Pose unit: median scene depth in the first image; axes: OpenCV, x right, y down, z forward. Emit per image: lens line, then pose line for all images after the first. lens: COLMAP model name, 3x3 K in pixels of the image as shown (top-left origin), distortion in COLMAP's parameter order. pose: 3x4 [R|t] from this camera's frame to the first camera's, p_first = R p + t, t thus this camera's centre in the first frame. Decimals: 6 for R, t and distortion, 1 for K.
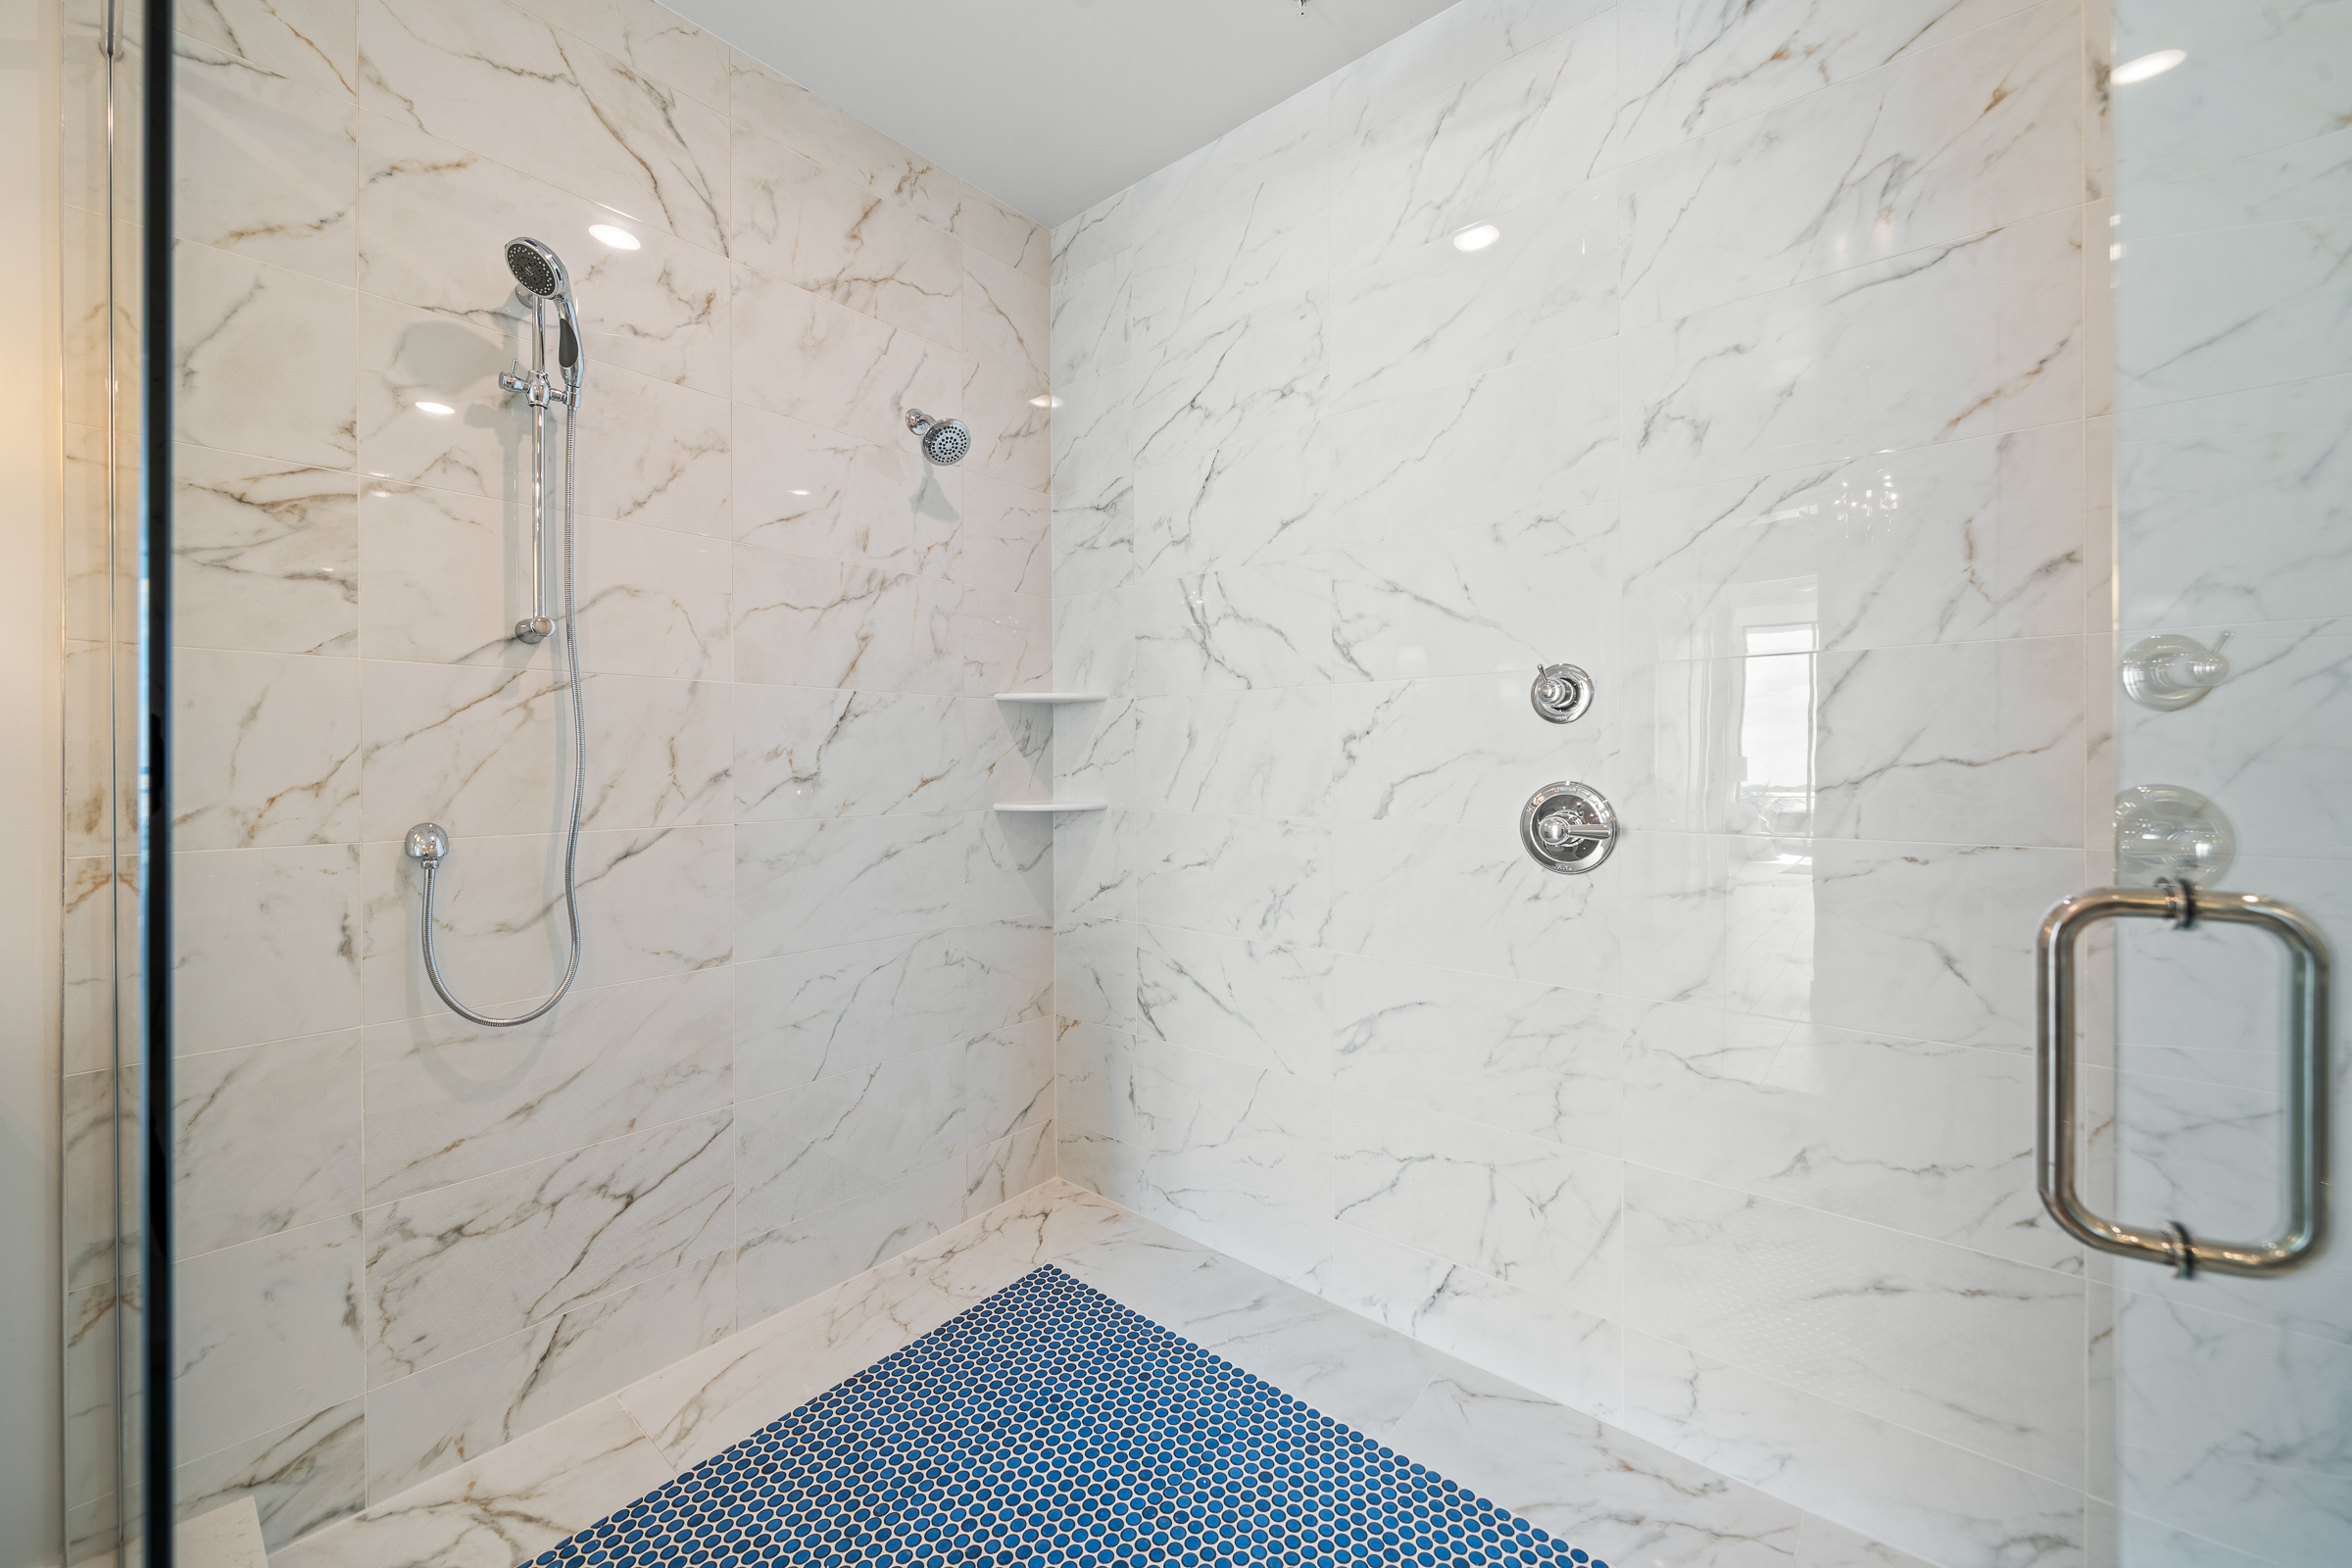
lens RADIAL K [[908.7, 0, 1178.4], [0, 908.7, 809.4], [0, 0, 1]] dist [-0.000653, -0.000243]
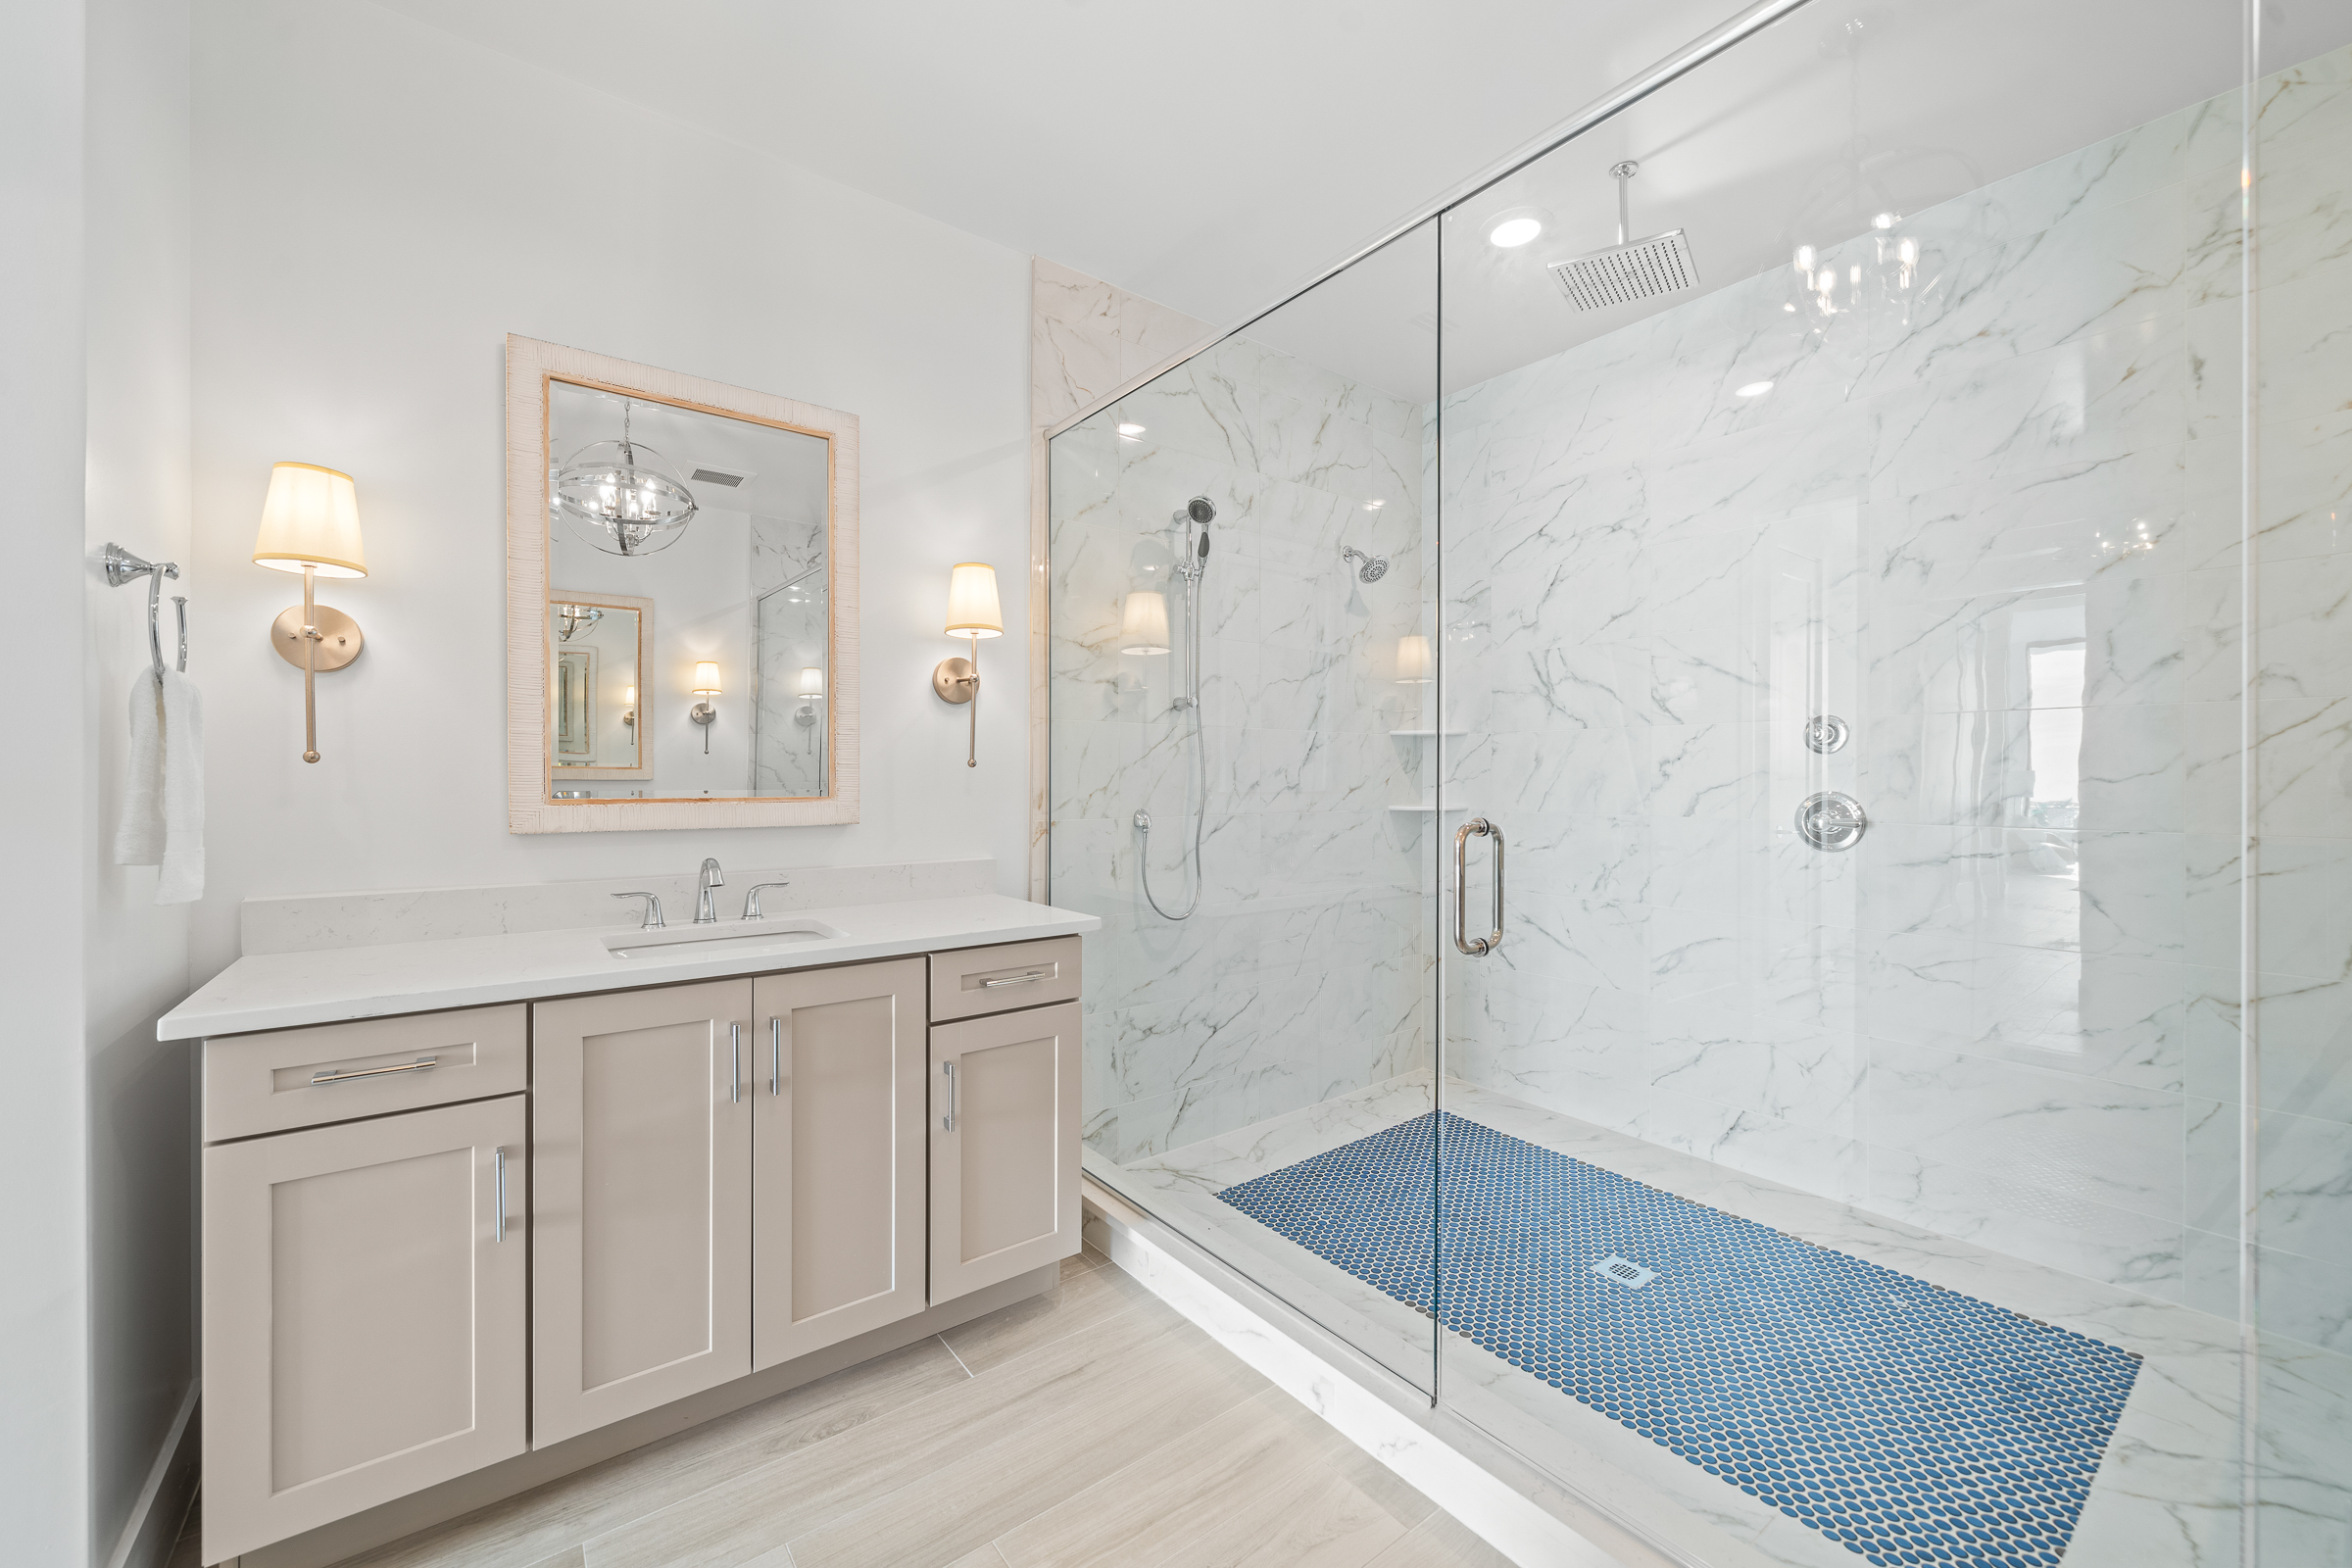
lens RADIAL K [[908.7, 0, 1178.4], [0, 908.7, 809.4], [0, 0, 1]] dist [-0.000653, -0.000243]
pose [[0.976674, 0.011711, -0.214407, -0.295155], [-0.015062, 0.999789, -0.014002, 0.034661], [0.214197, 0.016904, 0.976644, -0.683406]]
